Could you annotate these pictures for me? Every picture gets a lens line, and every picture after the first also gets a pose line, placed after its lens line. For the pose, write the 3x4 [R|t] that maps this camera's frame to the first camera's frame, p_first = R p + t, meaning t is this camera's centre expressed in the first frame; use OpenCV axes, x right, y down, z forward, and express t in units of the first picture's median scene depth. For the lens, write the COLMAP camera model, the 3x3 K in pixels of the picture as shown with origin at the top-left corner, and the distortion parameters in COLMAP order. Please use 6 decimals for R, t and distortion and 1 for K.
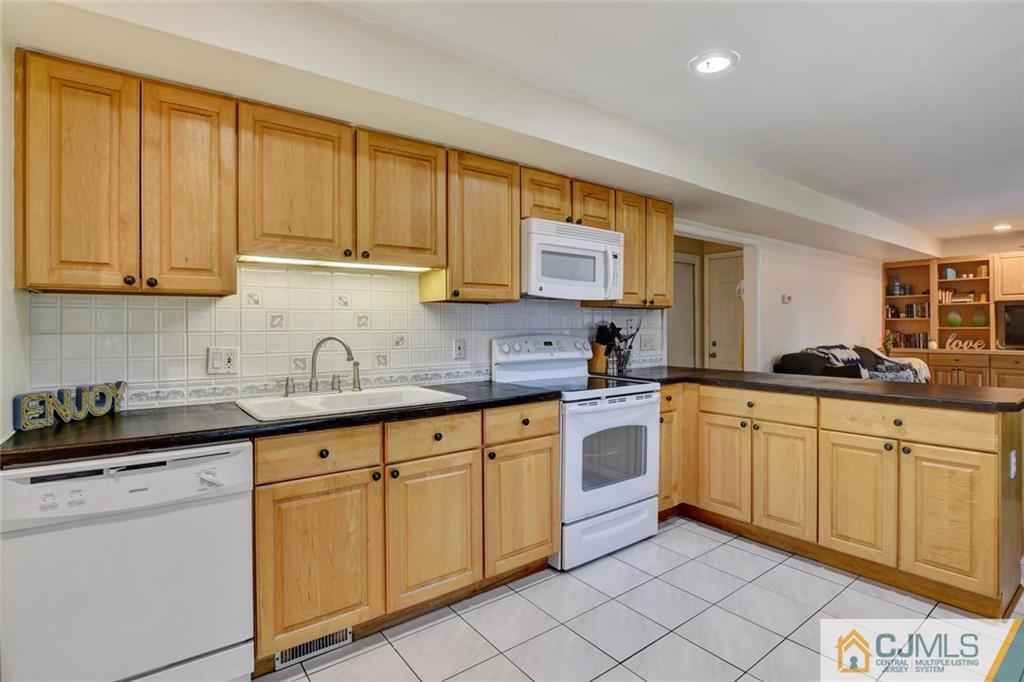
lens RADIAL K [[496.2, 0, 511.4], [0, 496.2, 329.4], [0, 0, 1]] dist [-0.029237, 0.000212]
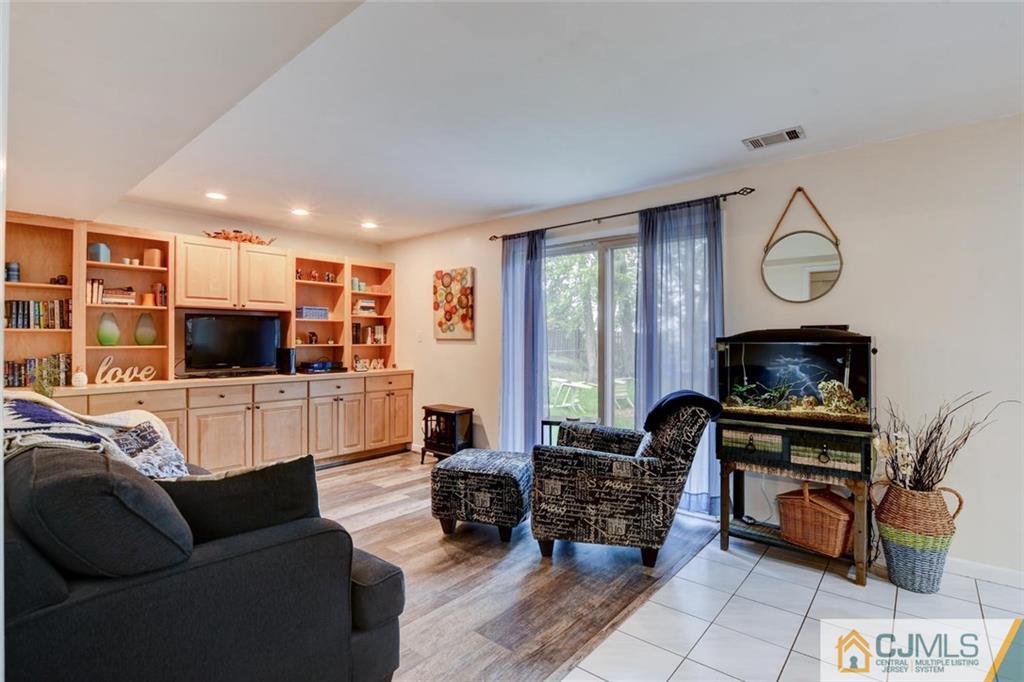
lens RADIAL K [[496.2, 0, 511.4], [0, 496.2, 329.4], [0, 0, 1]] dist [-0.029237, 0.000212]
pose [[-0.224152, 0.028043, 0.974151, 0.554440], [0.007862, 0.999605, -0.026967, -0.011107], [-0.974523, 0.001614, -0.224284, 1.544928]]
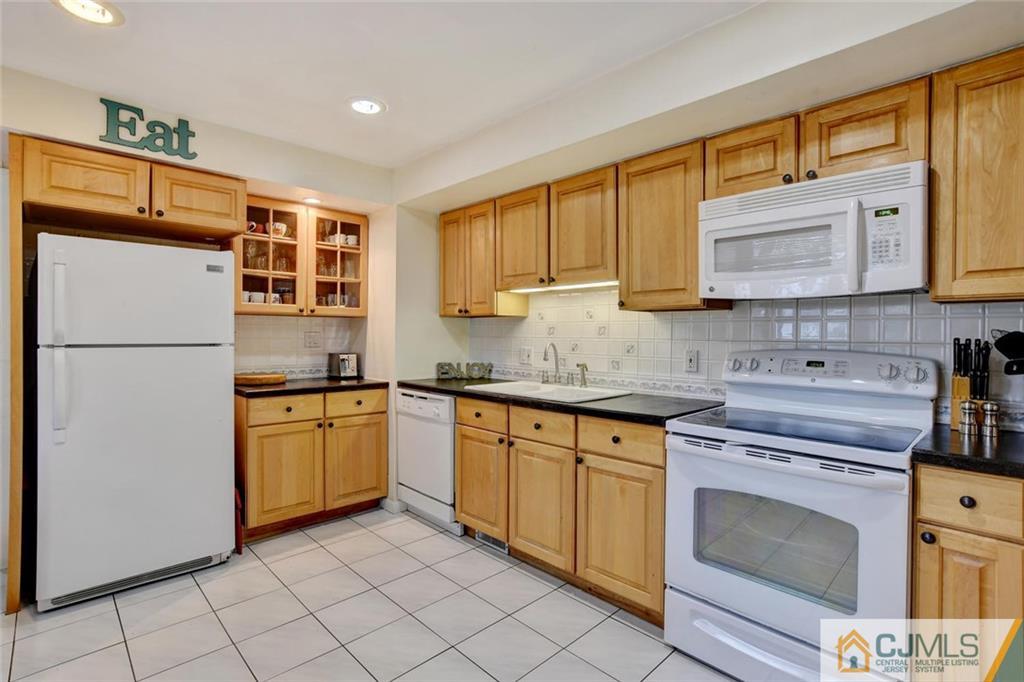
lens RADIAL K [[487.2, 0, 512.0], [0, 487.2, 341.0], [0, 0, 1]] dist [-0.026760, 0.000192]
pose [[0.130182, 0.019828, -0.991292, 0.735888], [-0.013340, 0.999745, 0.018245, -0.009572], [0.991400, 0.010849, 0.130414, 0.561109]]
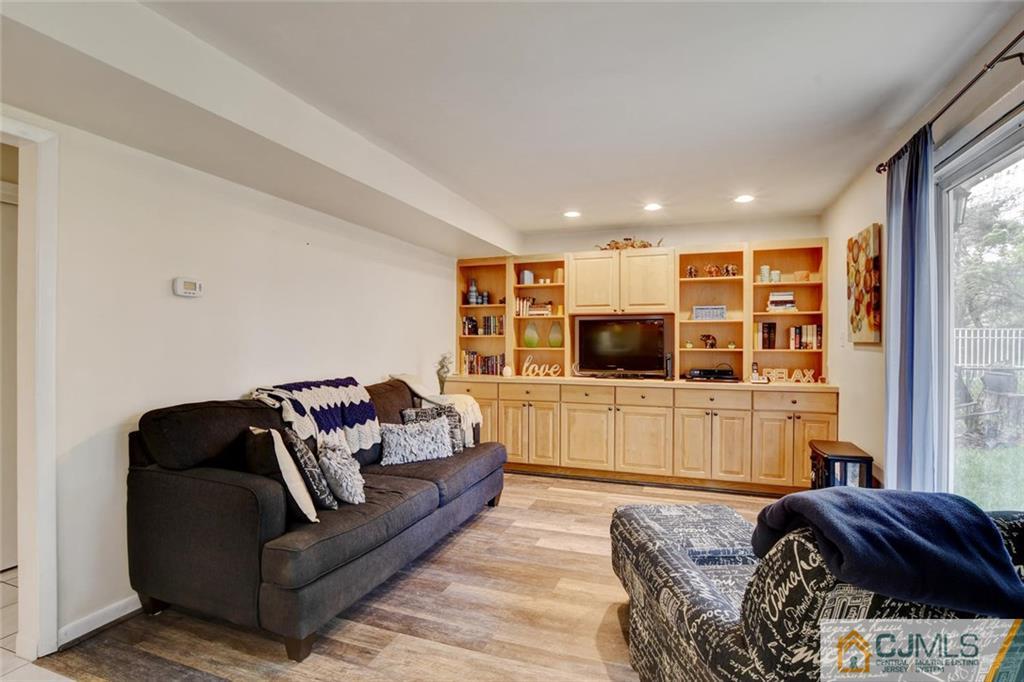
lens RADIAL K [[506.7, 0, 512.0], [0, 506.7, 341.0], [0, 0, 1]] dist [-0.022867, 0.000041]
pose [[0.838696, 0.010730, 0.544495, 1.064459], [-0.005681, 0.999924, -0.010954, -0.014087], [-0.544571, 0.006094, 0.838693, 0.810110]]
